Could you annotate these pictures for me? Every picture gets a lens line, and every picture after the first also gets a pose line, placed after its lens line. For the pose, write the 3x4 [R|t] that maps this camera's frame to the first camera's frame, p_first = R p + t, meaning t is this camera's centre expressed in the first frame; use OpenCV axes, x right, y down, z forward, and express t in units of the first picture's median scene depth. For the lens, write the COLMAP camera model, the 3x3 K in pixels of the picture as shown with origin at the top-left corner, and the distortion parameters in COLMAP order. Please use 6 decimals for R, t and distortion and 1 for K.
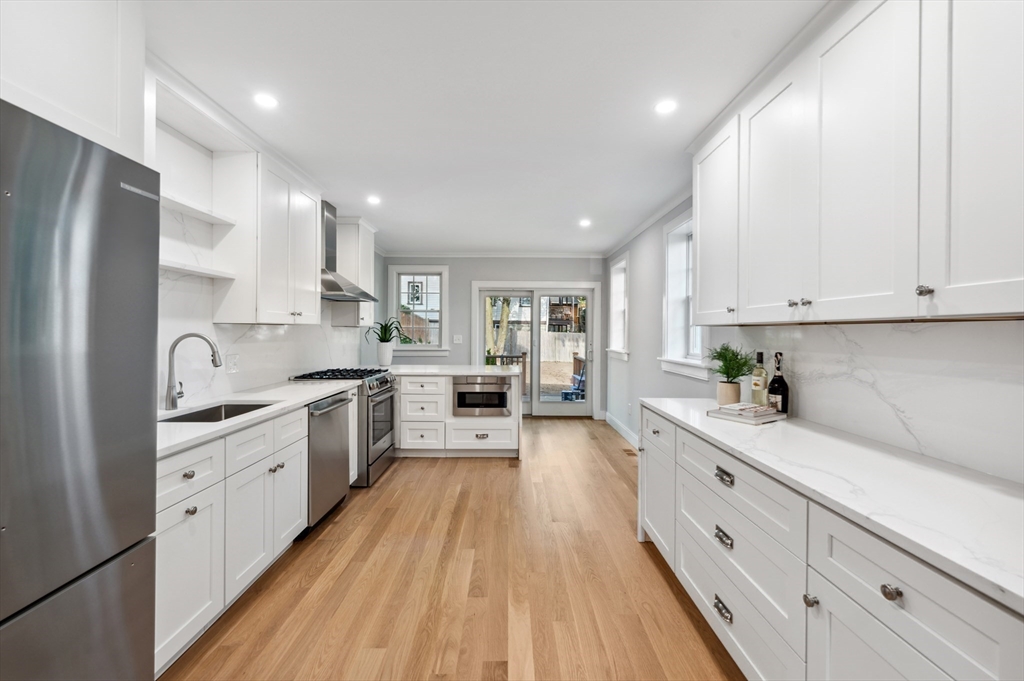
lens RADIAL K [[414.7, 0, 518.1], [0, 414.7, 328.4], [0, 0, 1]] dist [-0.003574, 0.000993]
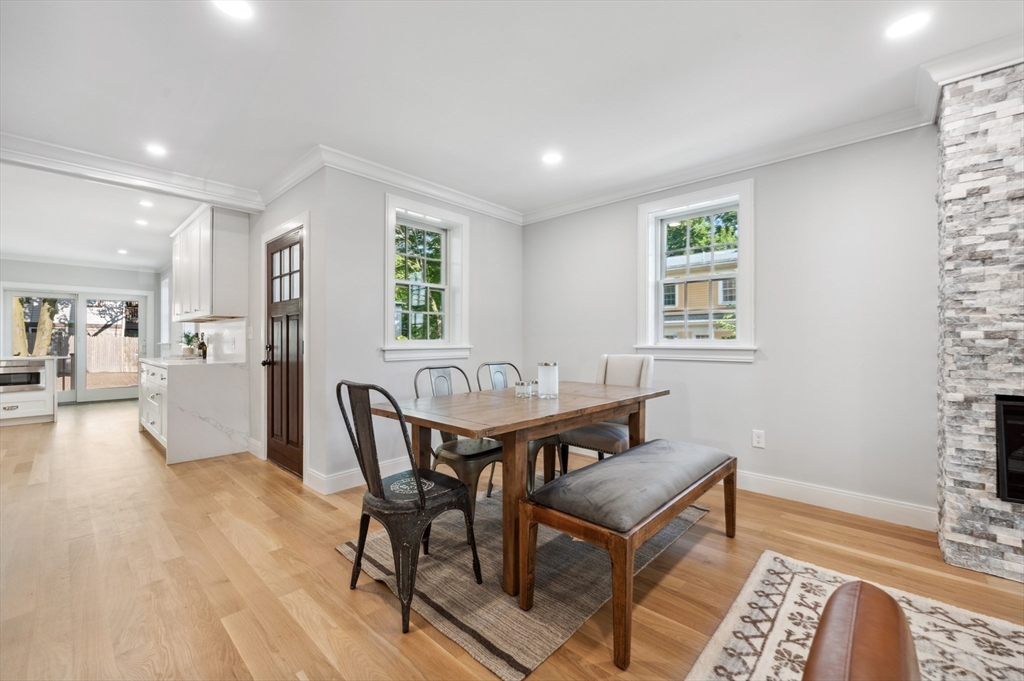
lens RADIAL K [[414.7, 0, 513.2], [0, 414.7, 339.7], [0, 0, 1]] dist [-0.003574, 0.000993]
pose [[0.691955, -0.004487, 0.721926, 0.115676], [-0.000874, 0.999975, 0.007052, 0.069910], [-0.721940, -0.005511, 0.691934, -1.746032]]
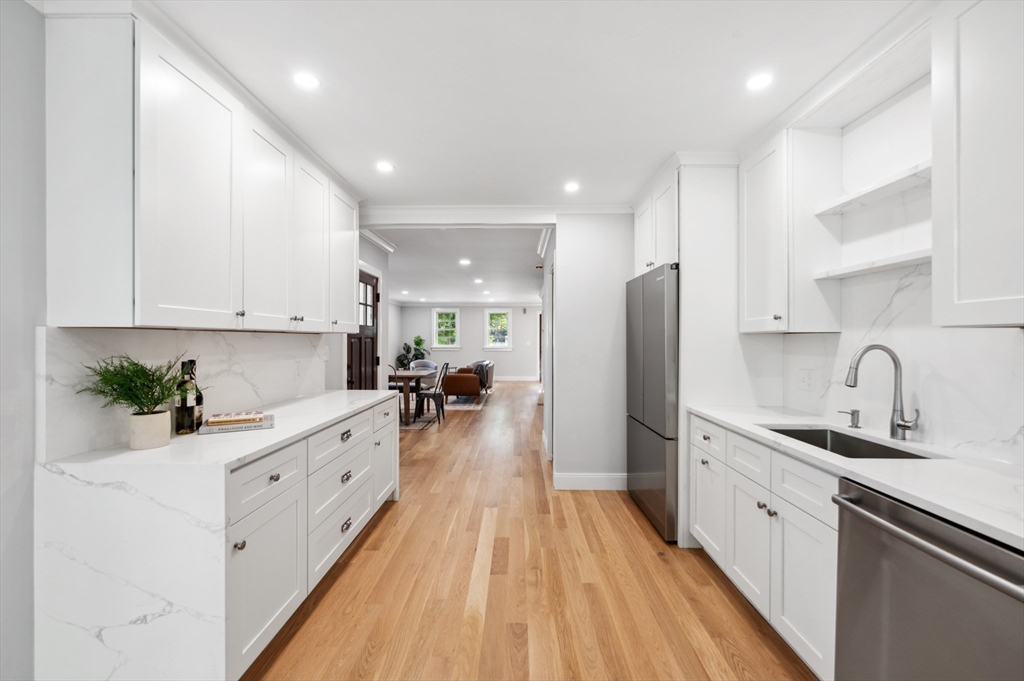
lens RADIAL K [[414.7, 0, 513.9], [0, 414.7, 339.0], [0, 0, 1]] dist [-0.003574, 0.000993]
pose [[-0.999425, -0.007792, 0.032987, -0.099525], [-0.008085, 0.999929, -0.008759, 0.012190], [-0.032917, -0.009021, -0.999417, 1.643650]]
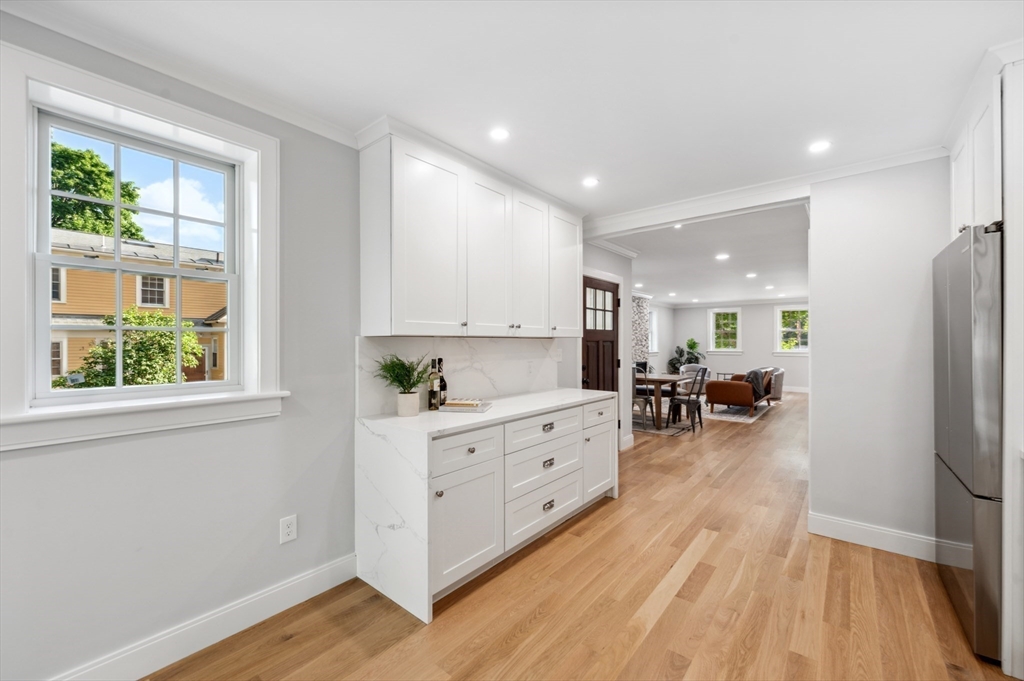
lens RADIAL K [[414.7, 0, 512.9], [0, 414.7, 340.7], [0, 0, 1]] dist [-0.003574, 0.000993]
pose [[-0.758201, -0.002013, 0.652018, -0.331582], [-0.008068, 0.999948, -0.006295, 0.008953], [-0.651971, -0.010034, -0.758177, 1.588563]]
